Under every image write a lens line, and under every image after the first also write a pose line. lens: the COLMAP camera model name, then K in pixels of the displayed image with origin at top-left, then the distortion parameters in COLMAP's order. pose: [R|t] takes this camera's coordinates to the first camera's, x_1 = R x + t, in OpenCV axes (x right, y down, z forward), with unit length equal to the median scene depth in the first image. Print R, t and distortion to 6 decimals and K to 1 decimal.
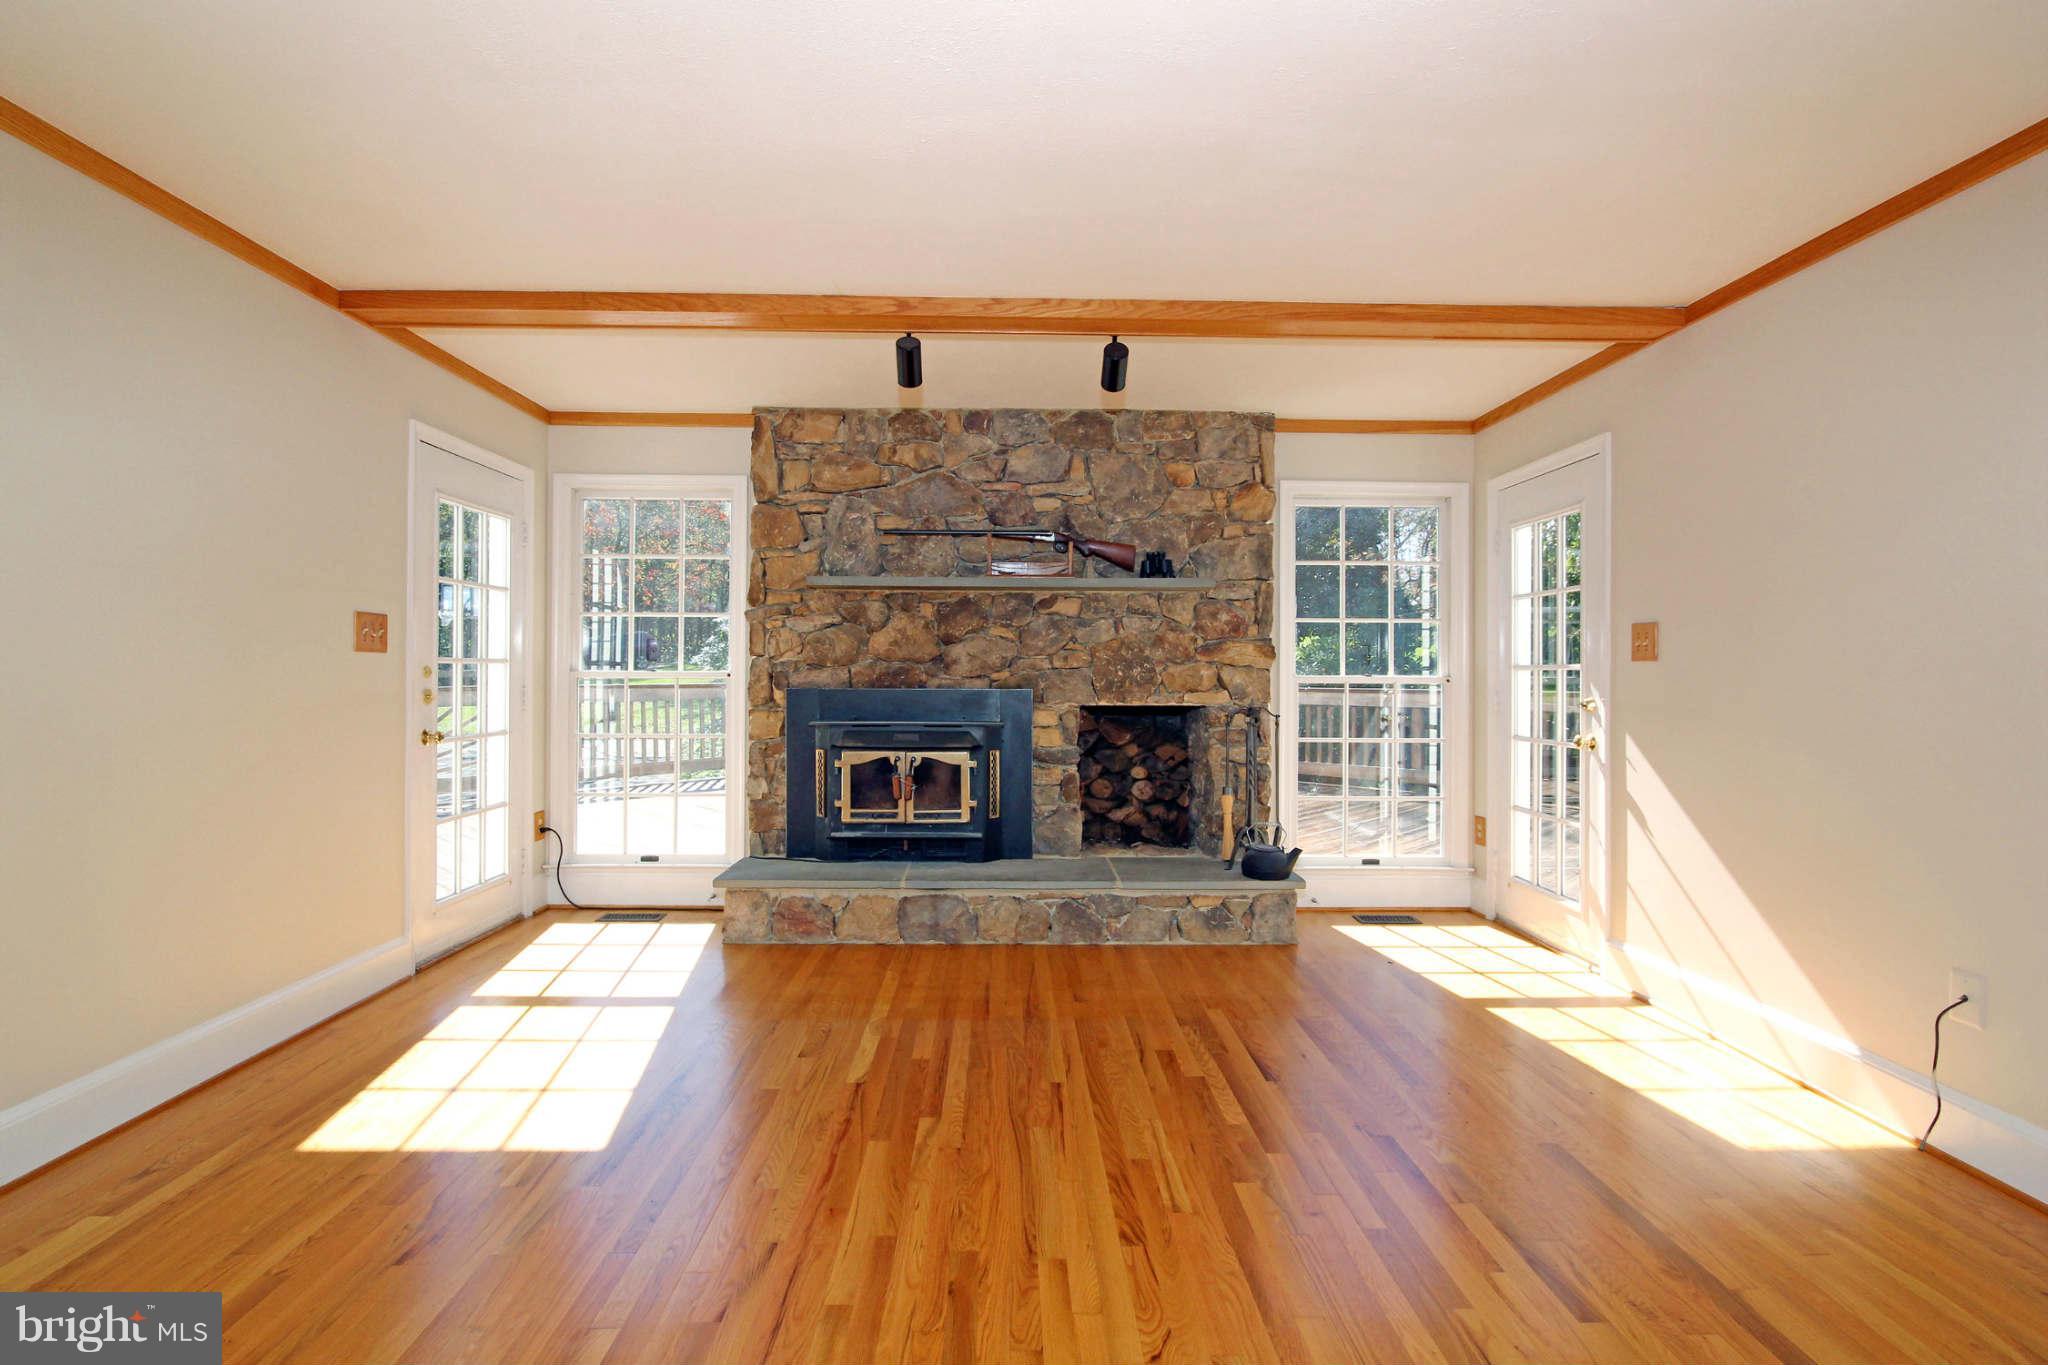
lens RADIAL K [[972.0, 0, 1024.0], [0, 972.0, 682.5], [0, 0, 1]] dist [-0.009750, 0.000310]
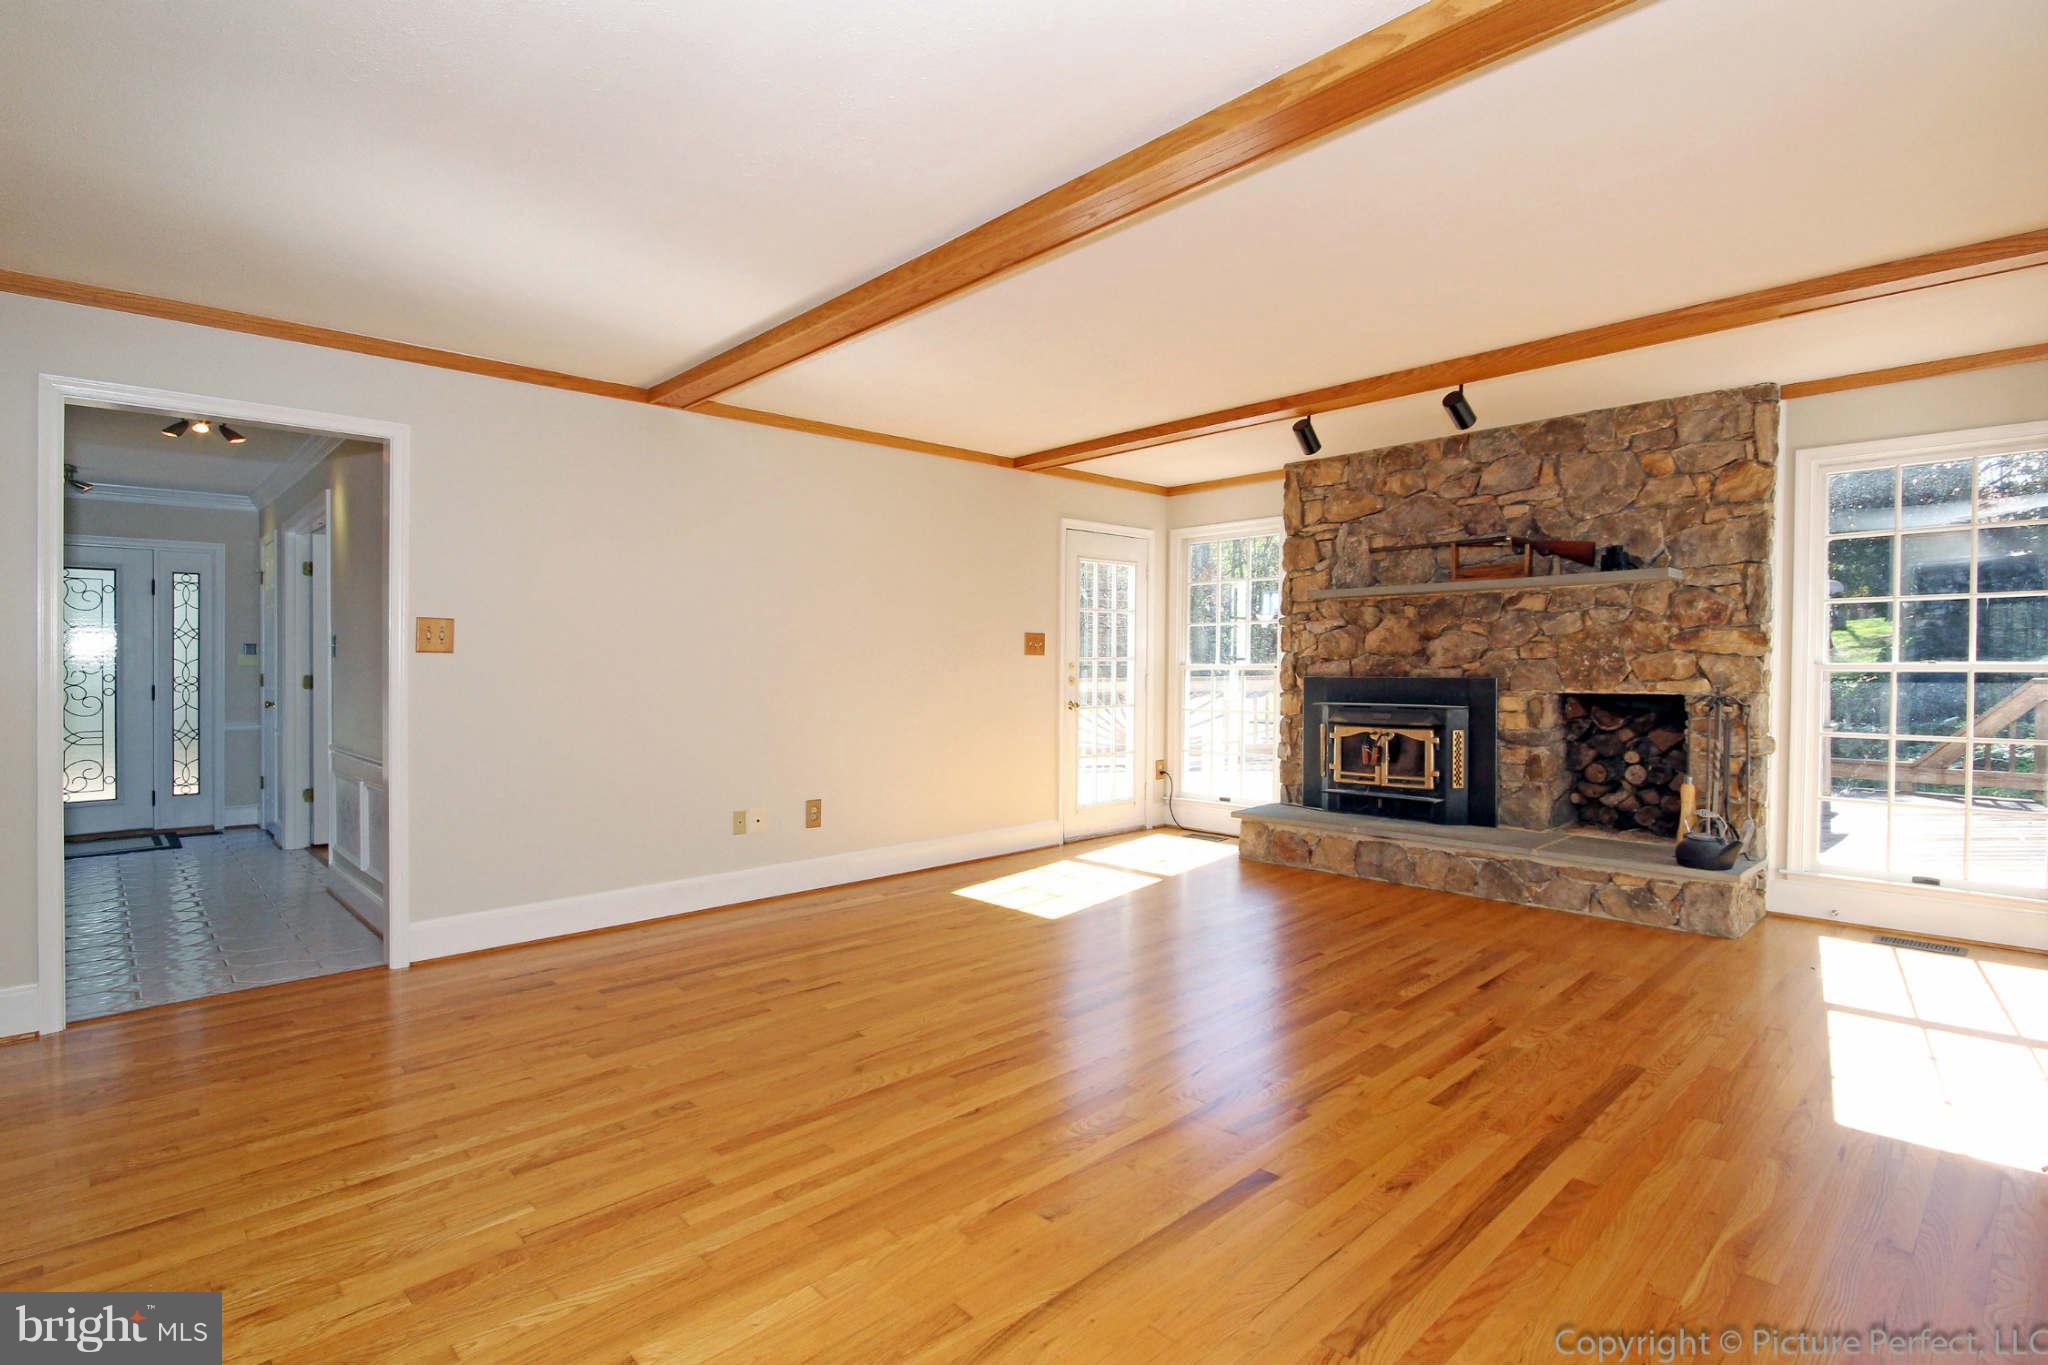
lens RADIAL K [[972.0, 0, 1024.0], [0, 972.0, 682.5], [0, 0, 1]] dist [-0.009750, 0.000310]
pose [[0.677376, 0.004471, -0.735623, 0.459280], [-0.000479, 0.999984, 0.005637, 0.006344], [0.735637, -0.003466, 0.677368, -0.162650]]
